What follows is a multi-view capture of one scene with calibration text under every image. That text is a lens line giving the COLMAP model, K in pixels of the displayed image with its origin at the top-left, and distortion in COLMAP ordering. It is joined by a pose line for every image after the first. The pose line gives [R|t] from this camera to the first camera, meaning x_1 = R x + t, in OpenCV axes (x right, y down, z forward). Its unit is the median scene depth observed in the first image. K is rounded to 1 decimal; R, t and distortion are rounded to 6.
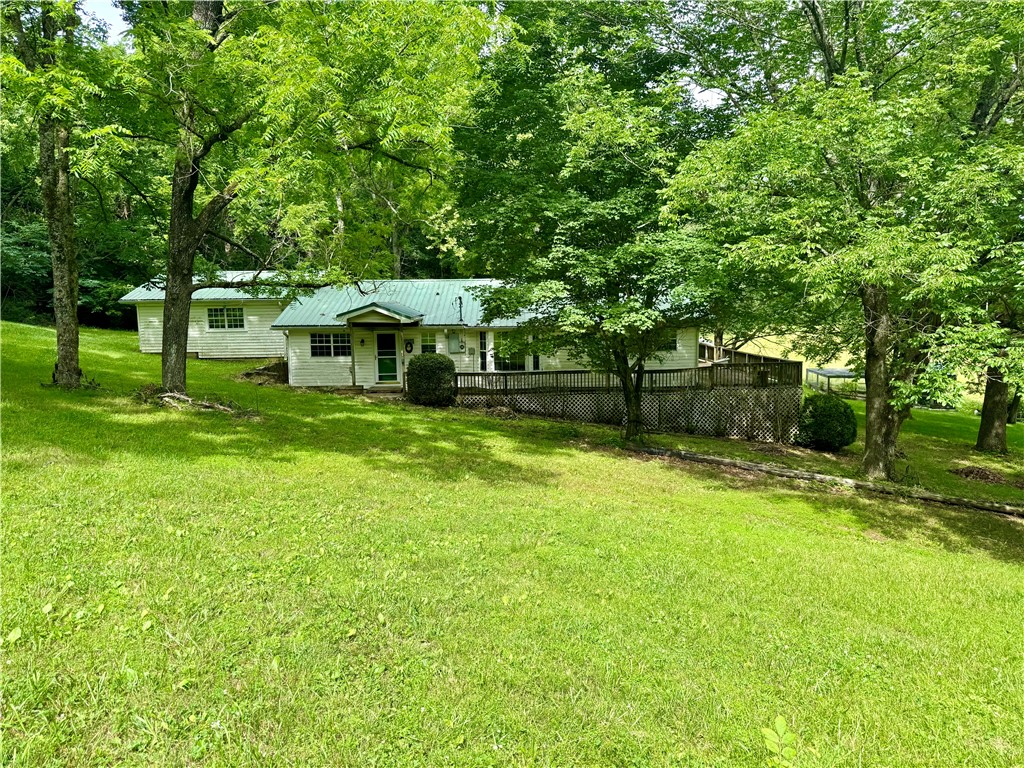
lens RADIAL K [[719.4, 0, 513.4], [0, 719.4, 378.5], [0, 0, 1]] dist [0.049721, -0.050279]
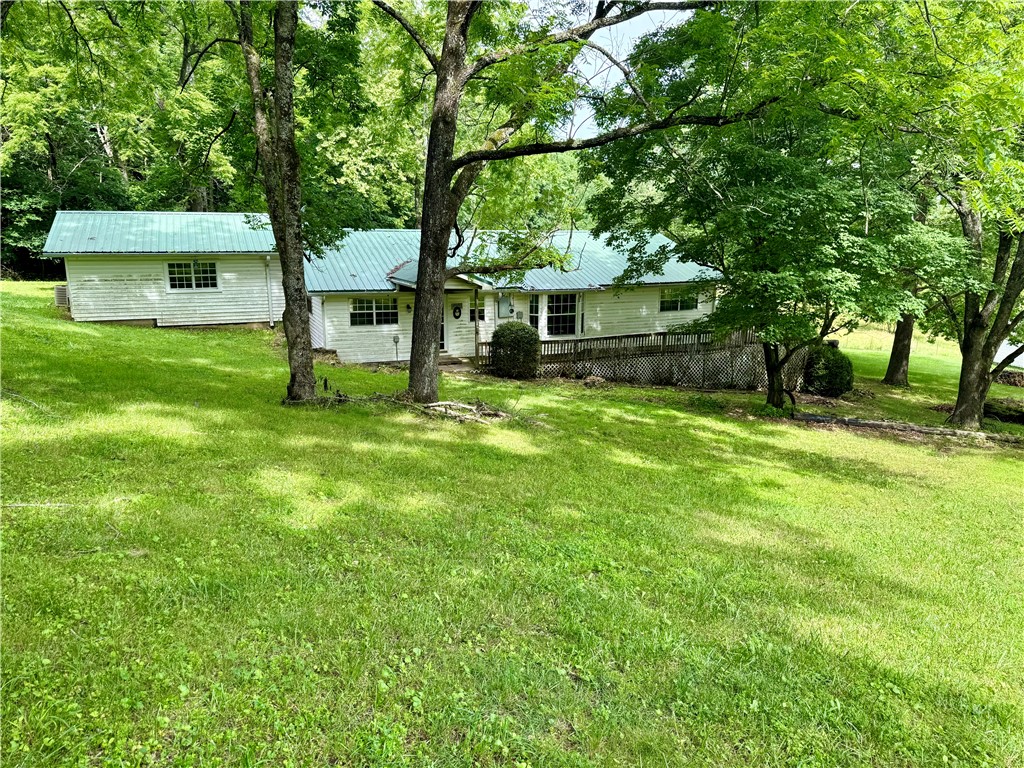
lens RADIAL K [[719.4, 0, 517.8], [0, 719.4, 385.3], [0, 0, 1]] dist [0.049721, -0.050279]
pose [[0.920928, -0.060749, 0.384969, -0.431288], [0.016825, 0.993053, 0.116455, -0.056564], [-0.389369, -0.100770, 0.915553, 0.127981]]
